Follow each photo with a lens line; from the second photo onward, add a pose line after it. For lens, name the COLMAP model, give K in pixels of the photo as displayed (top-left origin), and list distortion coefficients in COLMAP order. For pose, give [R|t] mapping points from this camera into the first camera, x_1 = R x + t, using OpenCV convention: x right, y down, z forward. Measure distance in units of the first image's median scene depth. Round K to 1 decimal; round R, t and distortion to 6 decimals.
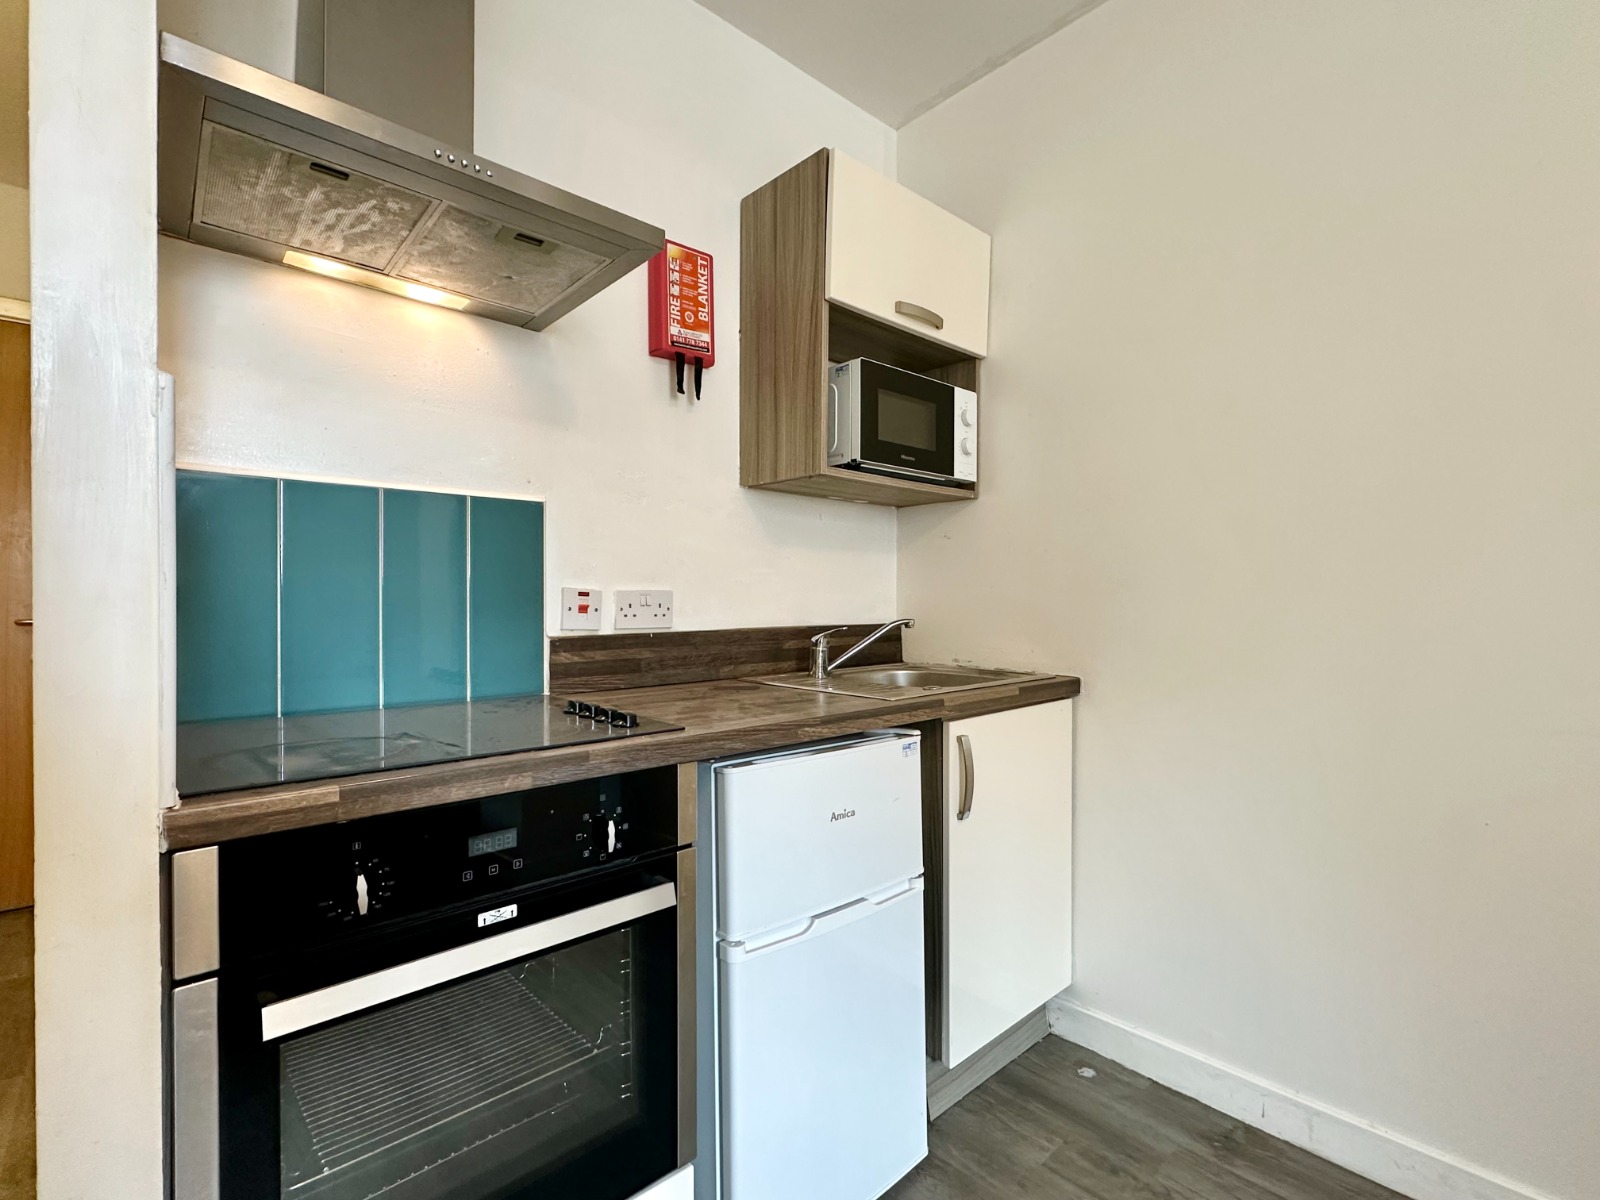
lens RADIAL K [[745.8, 0, 800.0], [0, 745.8, 600.0], [0, 0, 1]] dist [-0.001991, 0.000698]
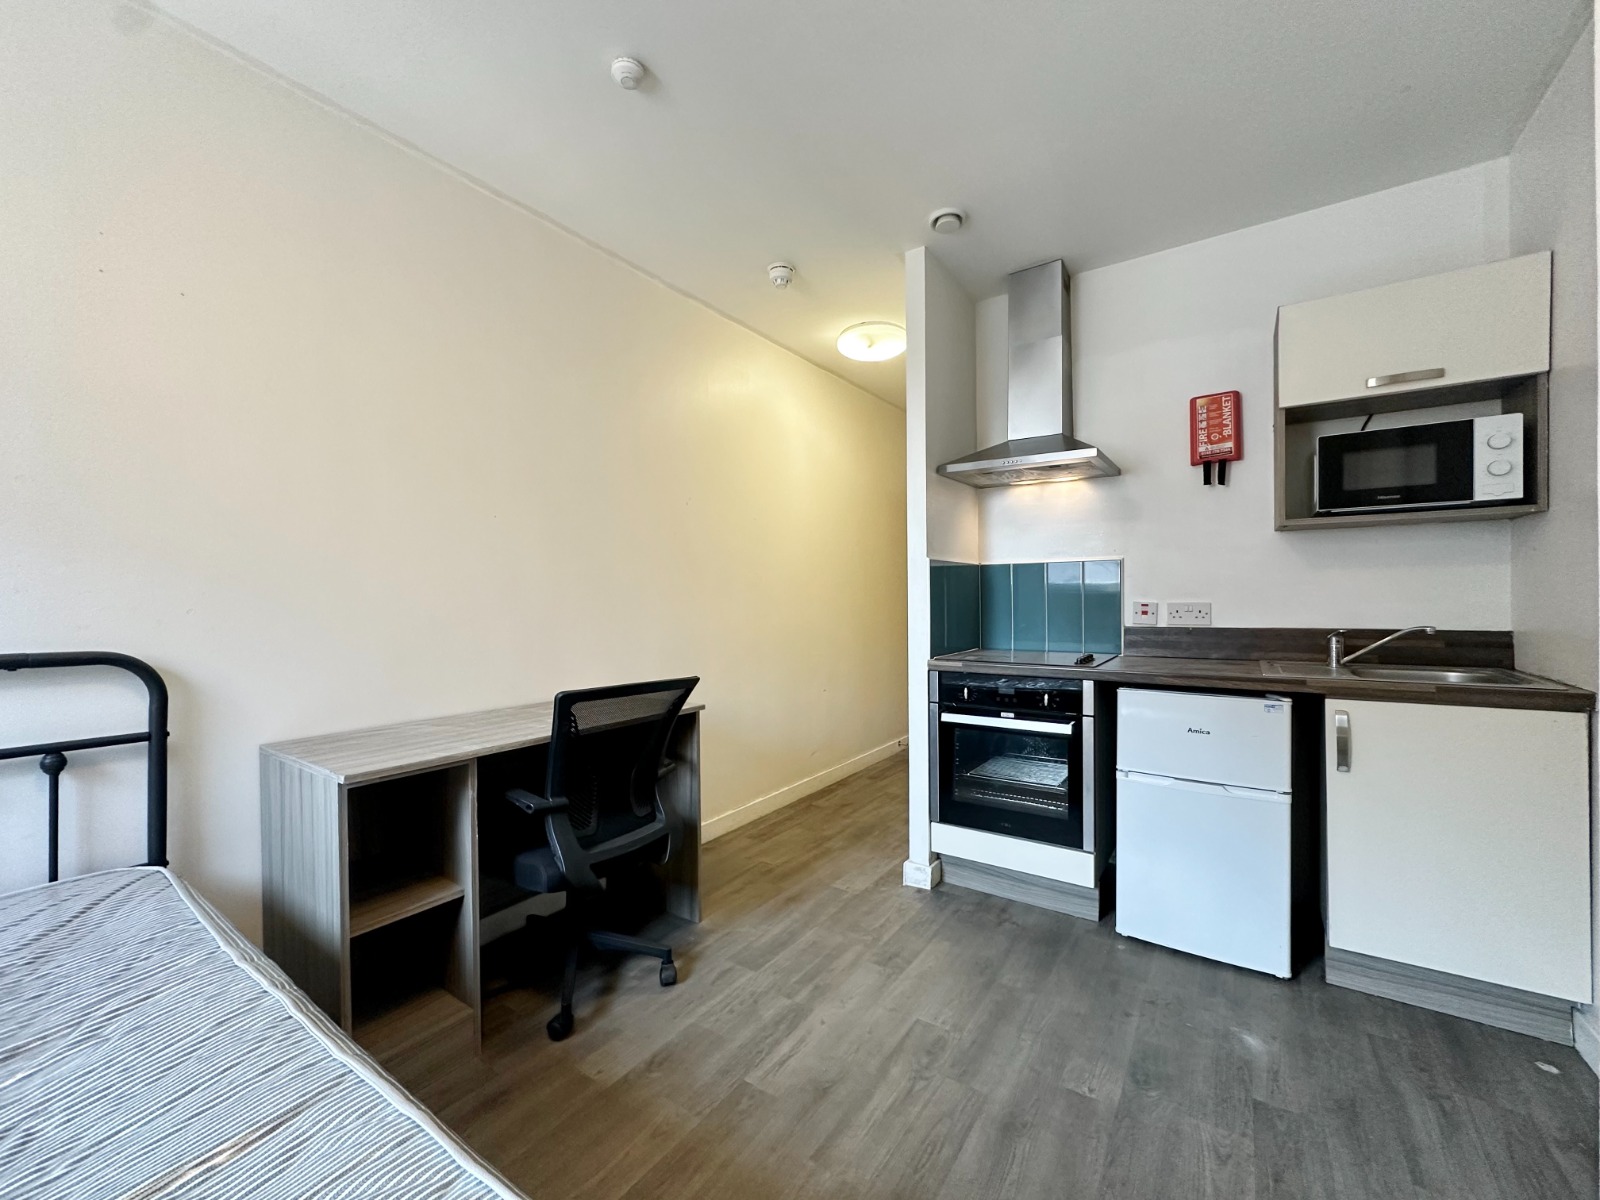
lens RADIAL K [[637.1, 0, 800.0], [0, 637.1, 600.0], [0, 0, 1]] dist [-0.000704, -0.000292]
pose [[0.229283, 0.002520, -0.973357, 1.023498], [0.008384, 0.999954, 0.004564, -0.033566], [0.973324, -0.009207, 0.229251, -0.219954]]
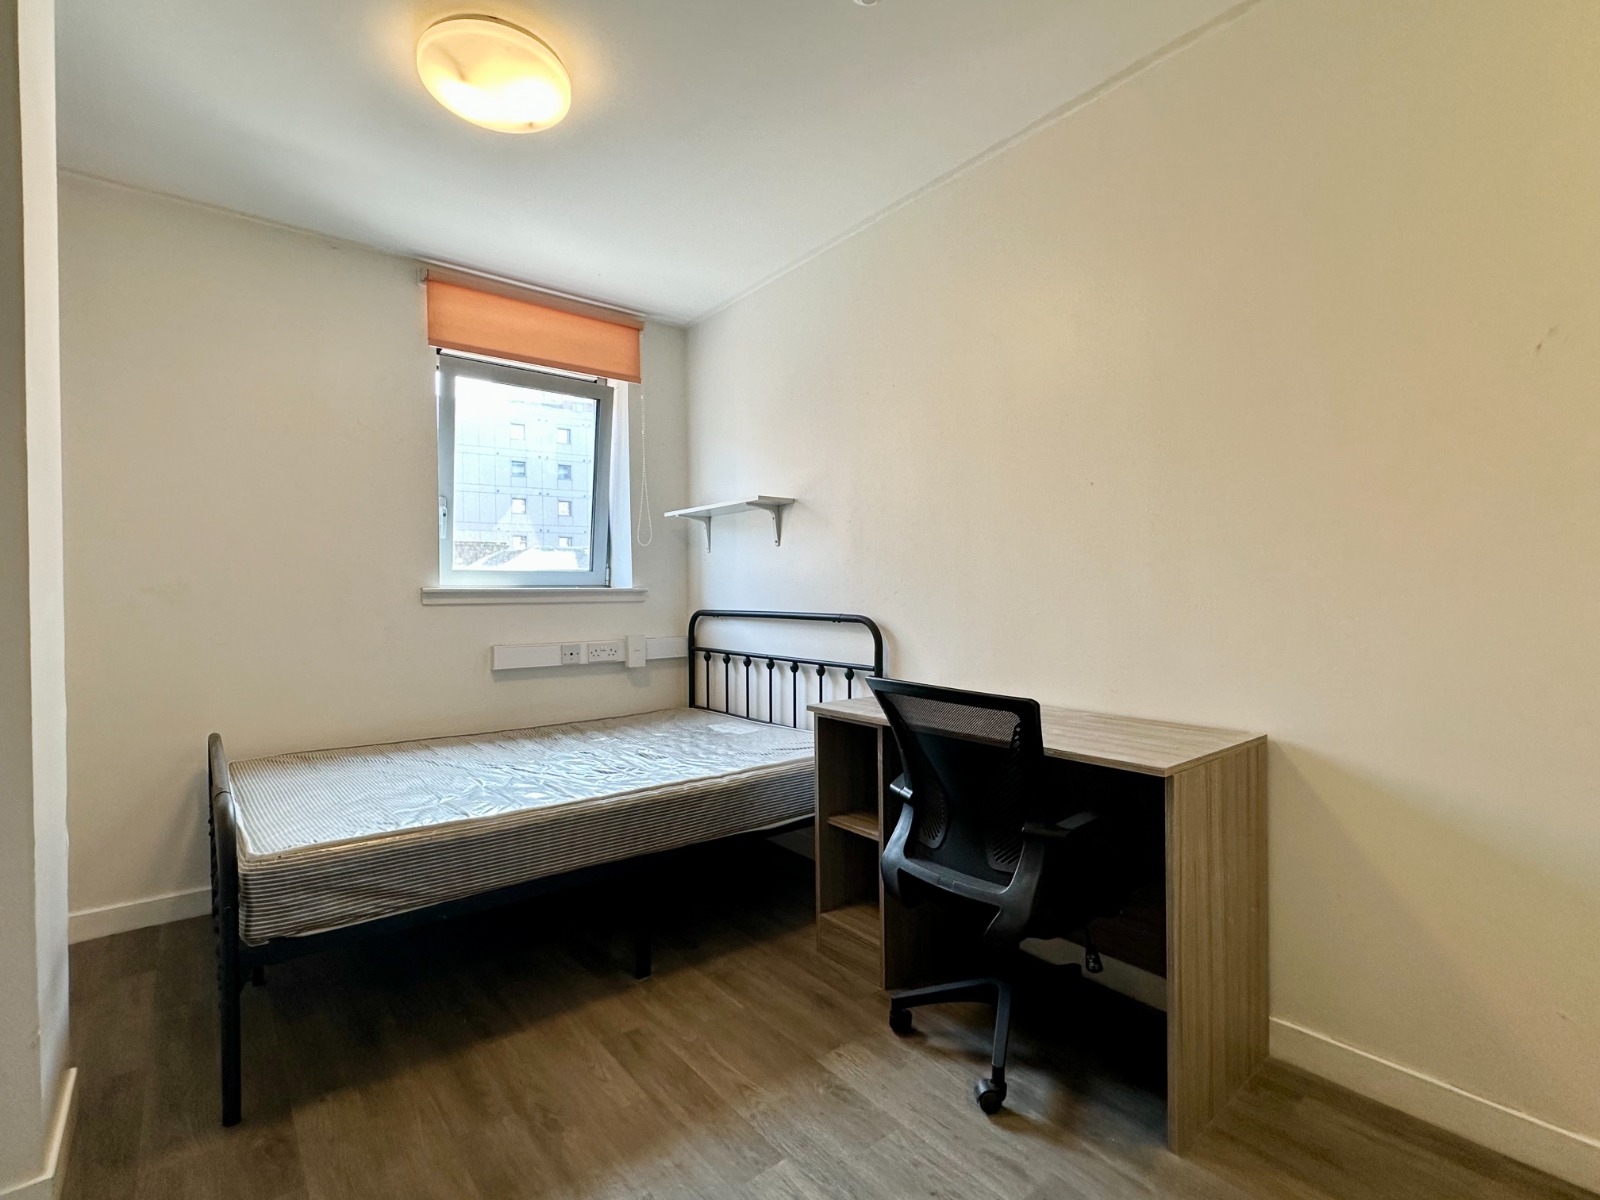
lens RADIAL K [[745.8, 0, 800.0], [0, 745.8, 600.0], [0, 0, 1]] dist [-0.001991, 0.000698]
pose [[-0.998790, 0.010092, 0.048126, 0.070161], [0.010412, 0.999925, 0.006402, -0.018772], [-0.048057, 0.006896, -0.998821, 0.773824]]
